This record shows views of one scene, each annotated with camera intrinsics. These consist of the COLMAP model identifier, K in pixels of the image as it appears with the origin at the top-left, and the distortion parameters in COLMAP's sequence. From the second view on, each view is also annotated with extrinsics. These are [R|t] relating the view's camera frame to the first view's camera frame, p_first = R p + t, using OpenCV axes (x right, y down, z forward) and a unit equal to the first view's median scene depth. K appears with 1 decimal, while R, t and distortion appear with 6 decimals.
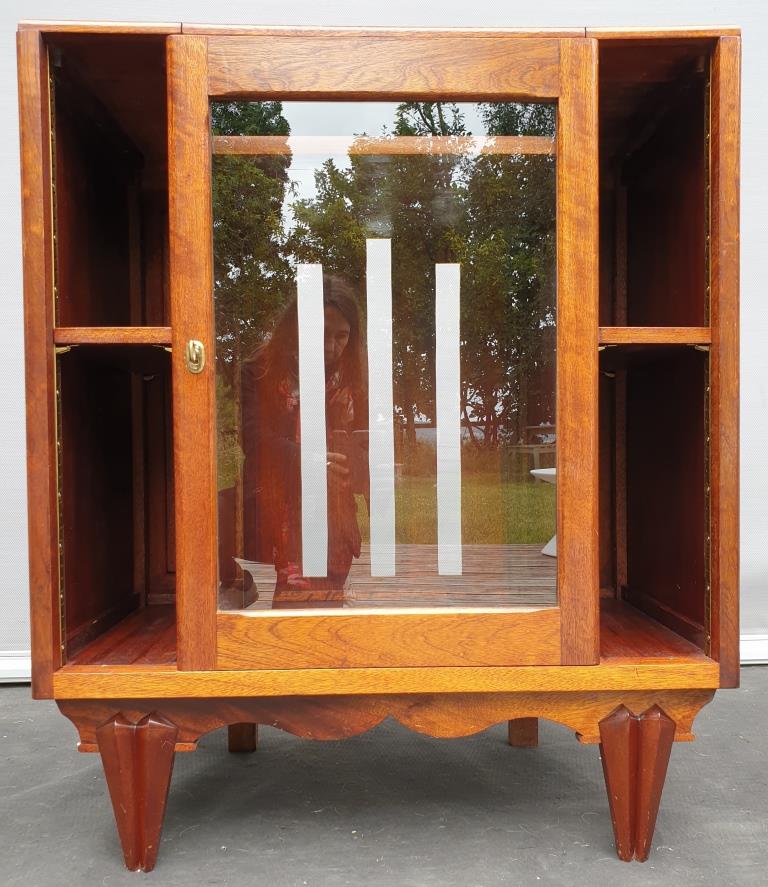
lens RADIAL K [[867.8, 0, 388.8], [0, 867.8, 476.3], [0, 0, 1]] dist [0.023113, 0.000000]
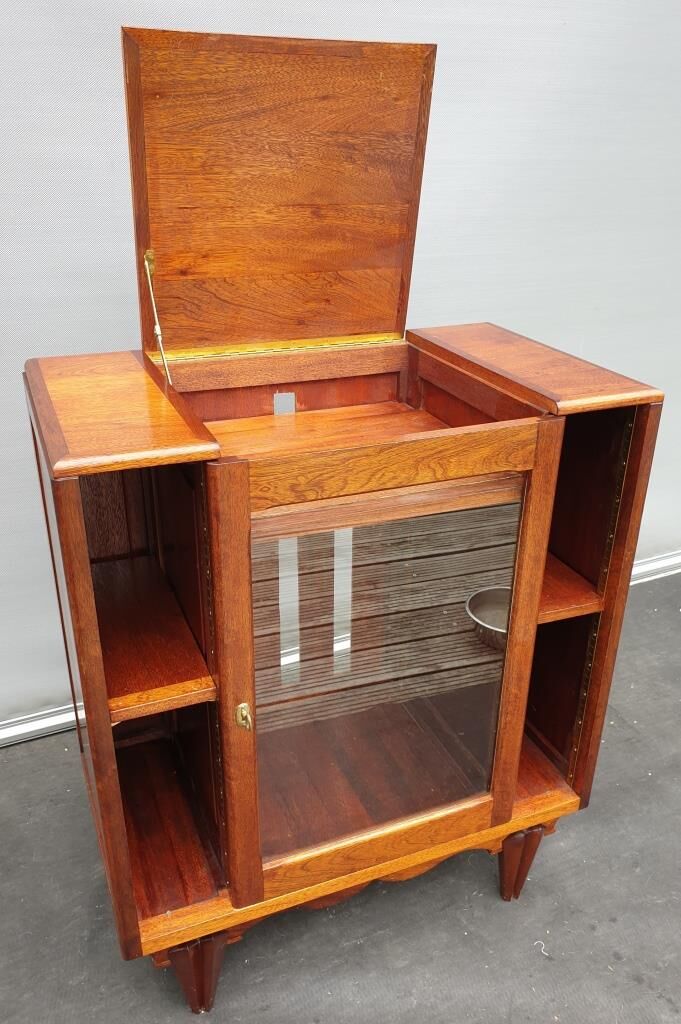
lens RADIAL K [[837.8, 0, 339.6], [0, 837.8, 532.9], [0, 0, 1]] dist [0.000905, 0.024846]
pose [[0.934609, -0.138766, 0.327492, -0.427386], [-0.008712, 0.911546, 0.411105, -0.807004], [-0.355571, -0.387075, 0.850730, 0.092511]]
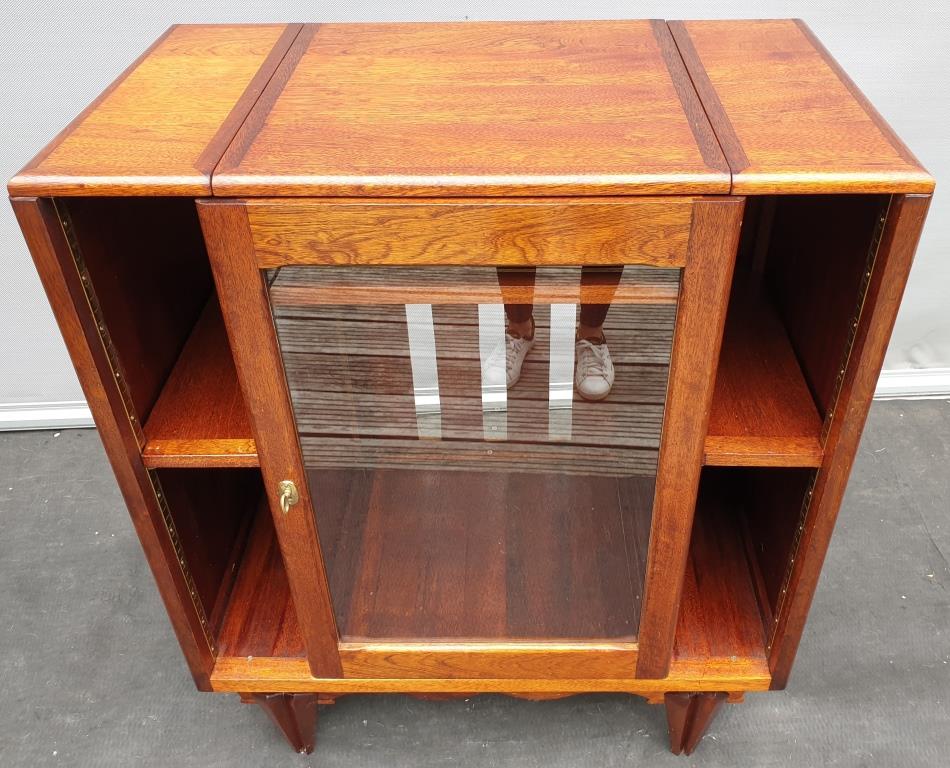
lens RADIAL K [[894.8, 0, 508.7], [0, 894.8, 371.0], [0, 0, 1]] dist [0.003365, 0.000000]
pose [[0.999387, 0.019635, -0.028995, 0.054646], [0.000837, 0.814390, 0.580317, -0.826941], [0.035008, -0.579985, 0.813875, 0.253882]]
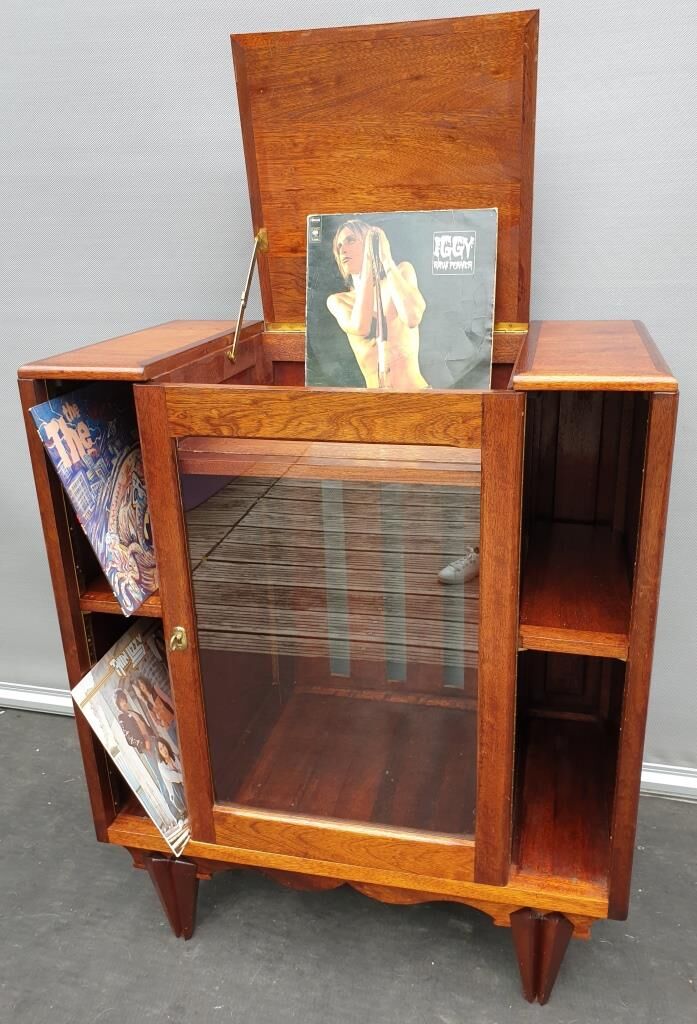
lens RADIAL K [[820.2, 0, 364.6], [0, 820.2, 508.4], [0, 0, 1]] dist [0.012336, 0.004169]
pose [[0.968695, 0.067358, -0.238942, 0.291985], [0.012000, 0.948657, 0.316078, -0.665319], [0.247965, -0.309051, 0.918151, 0.050192]]
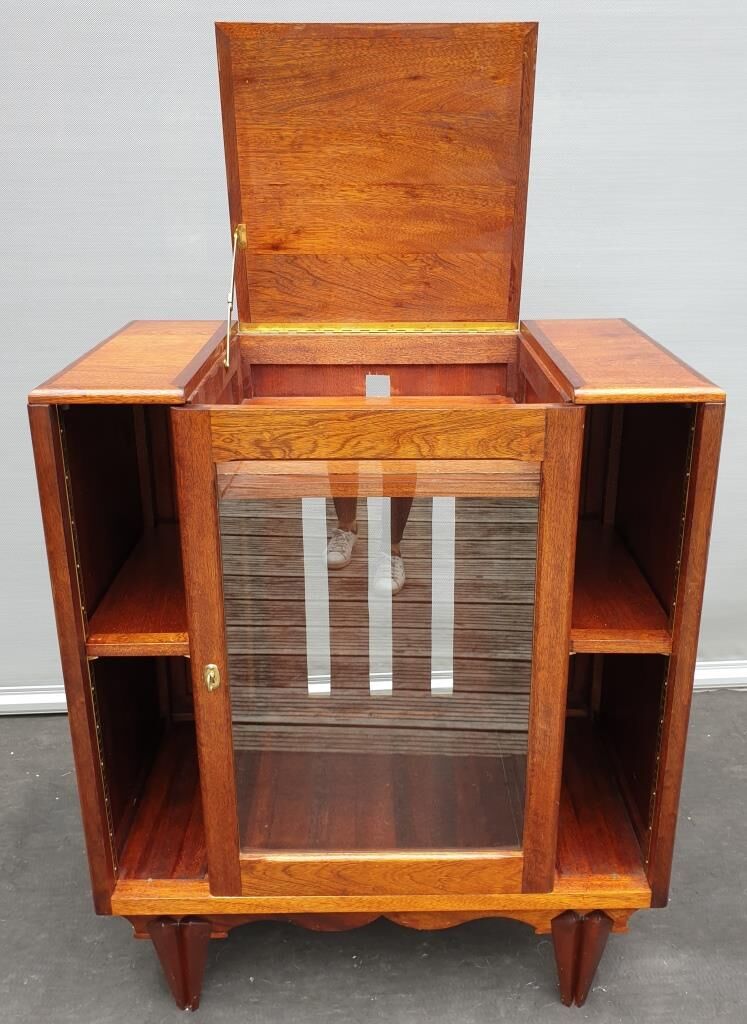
lens RADIAL K [[935.6, 0, 386.3], [0, 935.6, 475.4], [0, 0, 1]] dist [0.023085, -0.023480]
pose [[0.999849, 0.011046, -0.013382, 0.018567], [-0.006455, 0.952624, 0.304082, -0.748276], [0.016107, -0.303950, 0.952552, -0.083173]]
